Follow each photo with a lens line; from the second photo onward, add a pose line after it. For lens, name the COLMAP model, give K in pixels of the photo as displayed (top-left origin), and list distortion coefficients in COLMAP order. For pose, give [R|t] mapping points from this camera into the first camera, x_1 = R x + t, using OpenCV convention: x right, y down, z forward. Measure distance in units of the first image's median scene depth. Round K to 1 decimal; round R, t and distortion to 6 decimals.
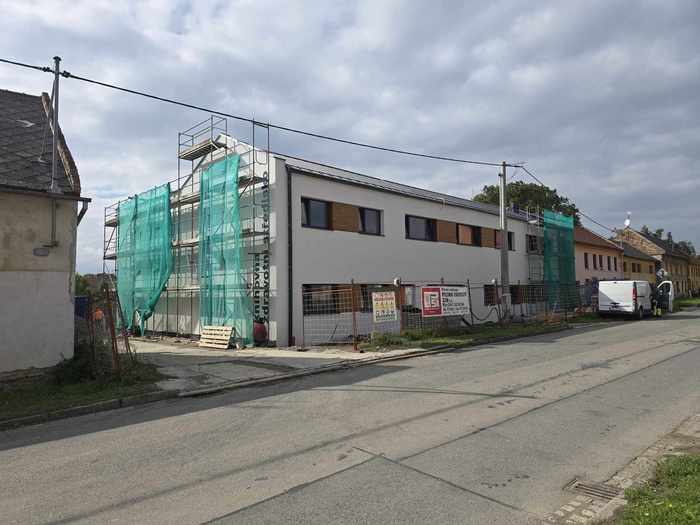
lens RADIAL K [[464.8, 0, 350.0], [0, 464.8, 262.5], [0, 0, 1]] dist [0.086155, -0.079015]
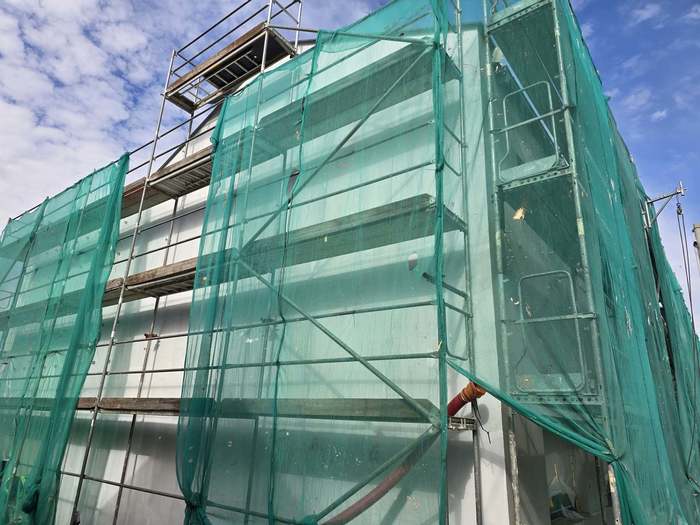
lens RADIAL K [[464.8, 0, 350.0], [0, 464.8, 262.5], [0, 0, 1]] dist [0.086155, -0.079015]
pose [[0.988099, 0.102362, 0.114812, -0.232564], [-0.068706, 0.961531, -0.265964, 0.034037], [-0.137620, 0.254910, 0.957121, 0.607936]]
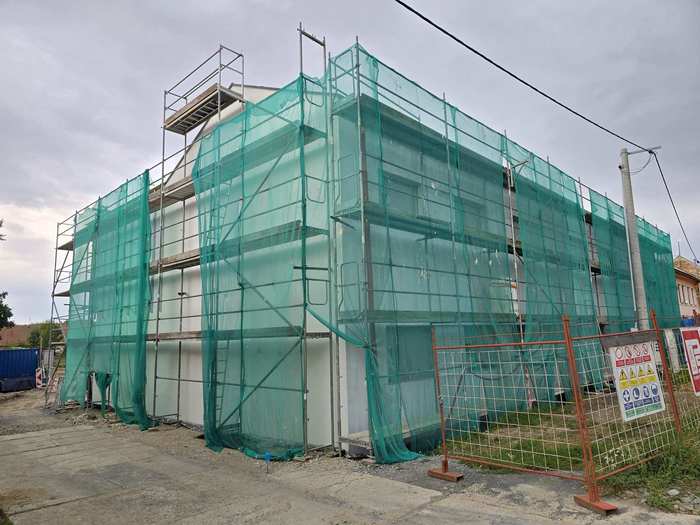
lens RADIAL K [[464.8, 0, 350.0], [0, 464.8, 262.5], [0, 0, 1]] dist [0.086155, -0.079015]
pose [[0.999484, -0.012969, 0.029394, -0.136245], [0.015420, 0.996283, -0.084751, 0.013967], [-0.028186, 0.085160, 0.995969, 0.382743]]
